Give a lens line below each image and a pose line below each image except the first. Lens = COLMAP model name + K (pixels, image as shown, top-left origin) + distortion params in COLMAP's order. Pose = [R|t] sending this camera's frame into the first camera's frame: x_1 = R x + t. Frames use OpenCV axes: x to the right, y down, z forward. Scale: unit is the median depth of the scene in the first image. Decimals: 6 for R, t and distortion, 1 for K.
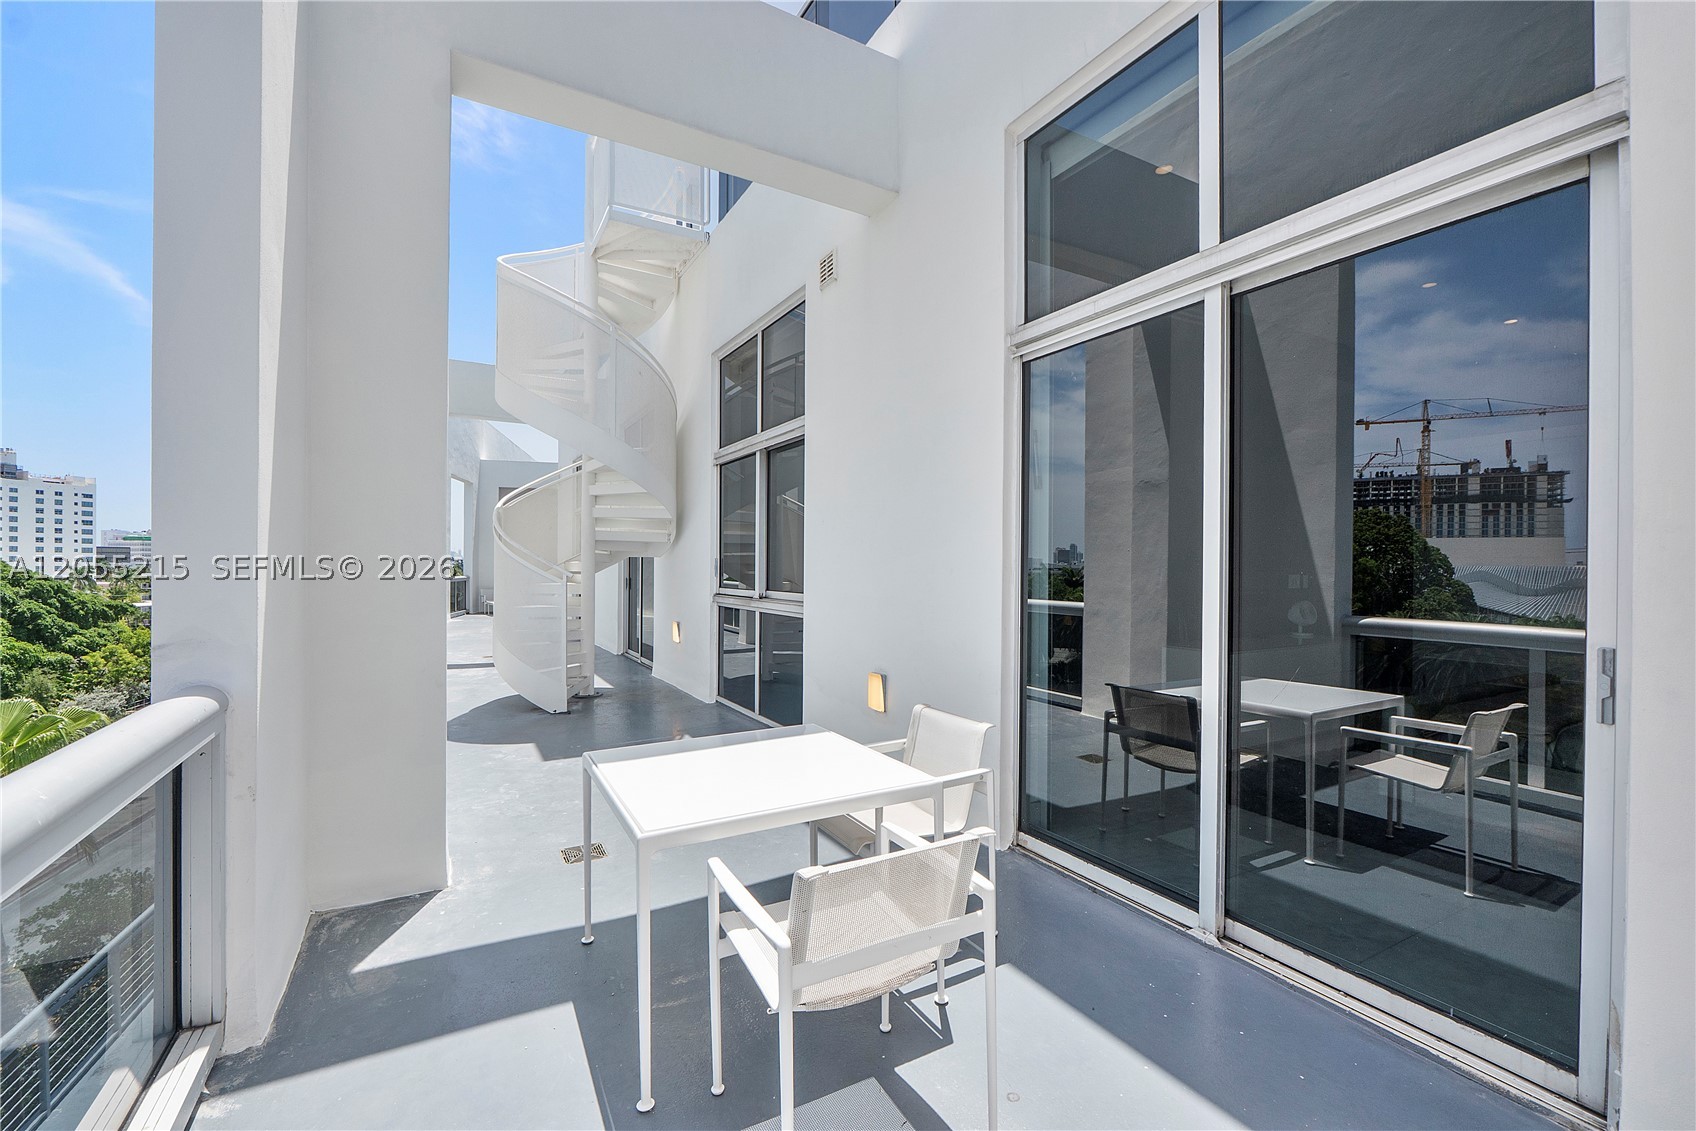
lens RADIAL K [[722.8, 0, 851.2], [0, 722.8, 569.1], [0, 0, 1]] dist [-0.000830, -0.000512]
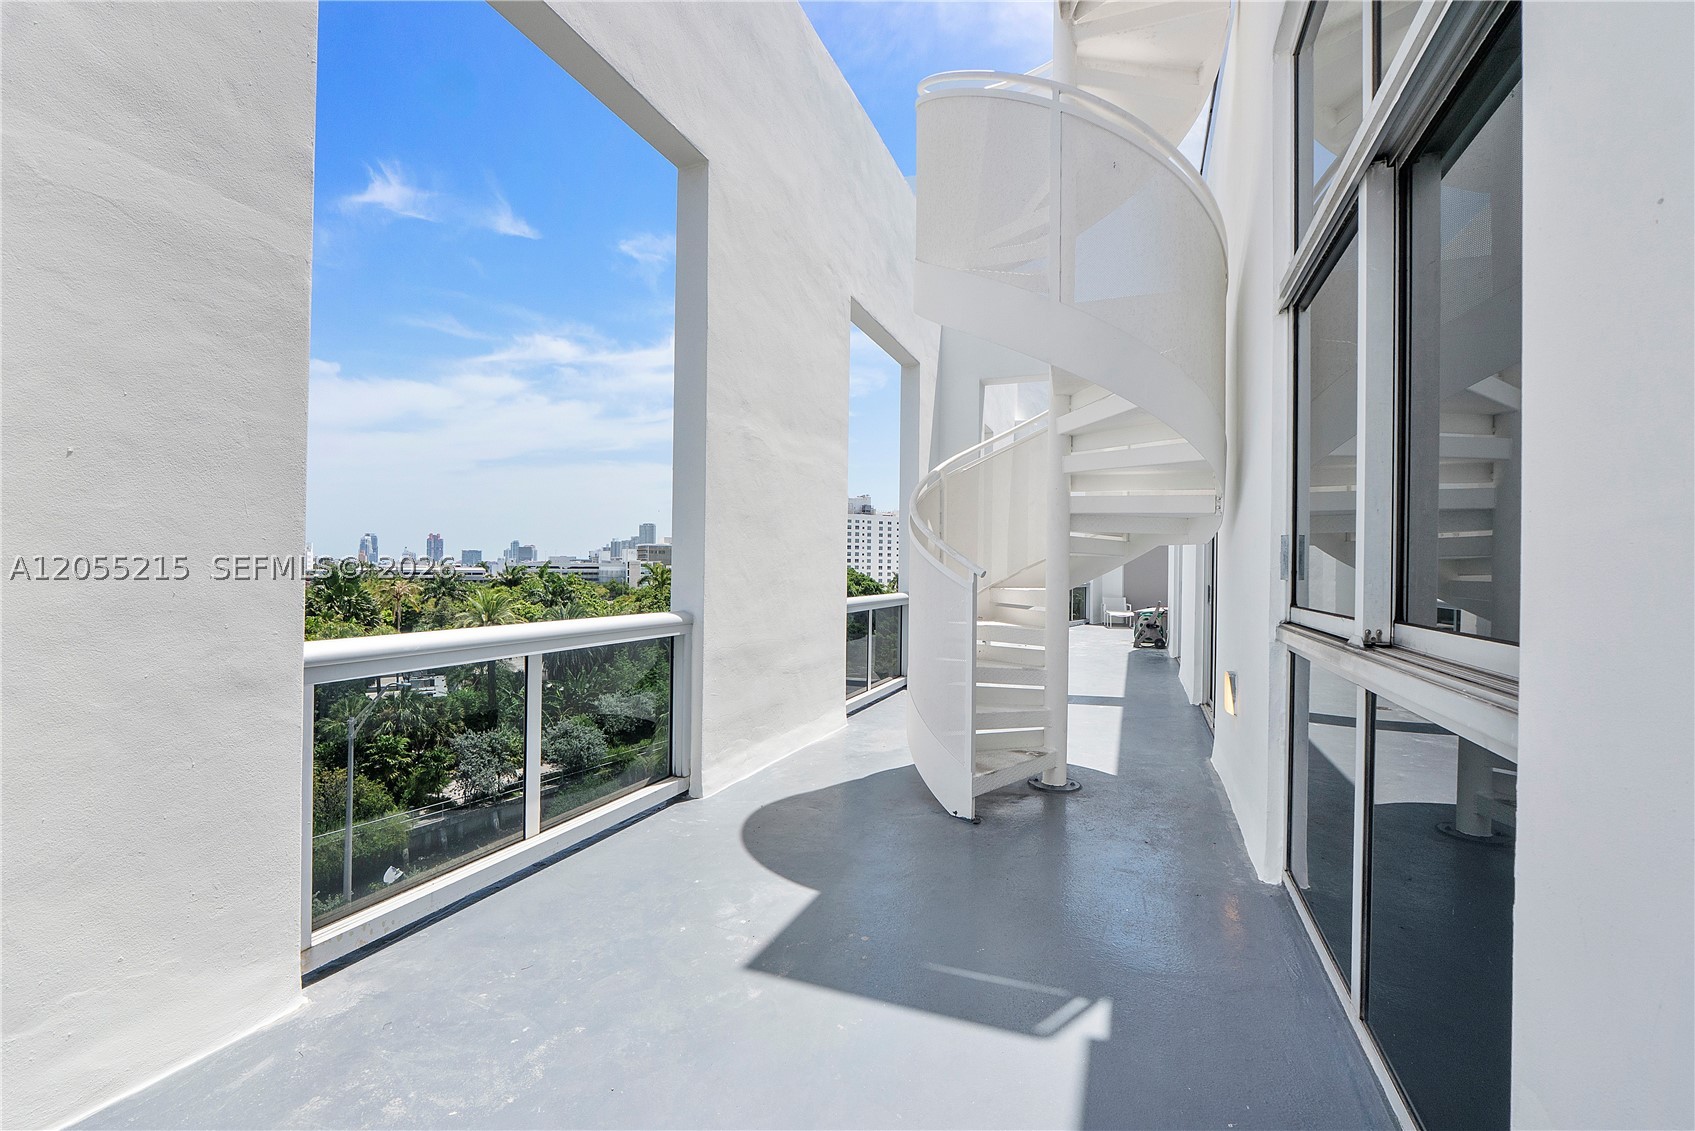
lens RADIAL K [[715.8, 0, 855.1], [0, 715.8, 567.0], [0, 0, 1]] dist [-0.008701, 0.000703]
pose [[0.619534, 0.001515, -0.784968, -0.018155], [-0.015800, 0.999820, -0.010540, 0.010169], [0.784811, 0.018932, 0.619446, 0.499770]]
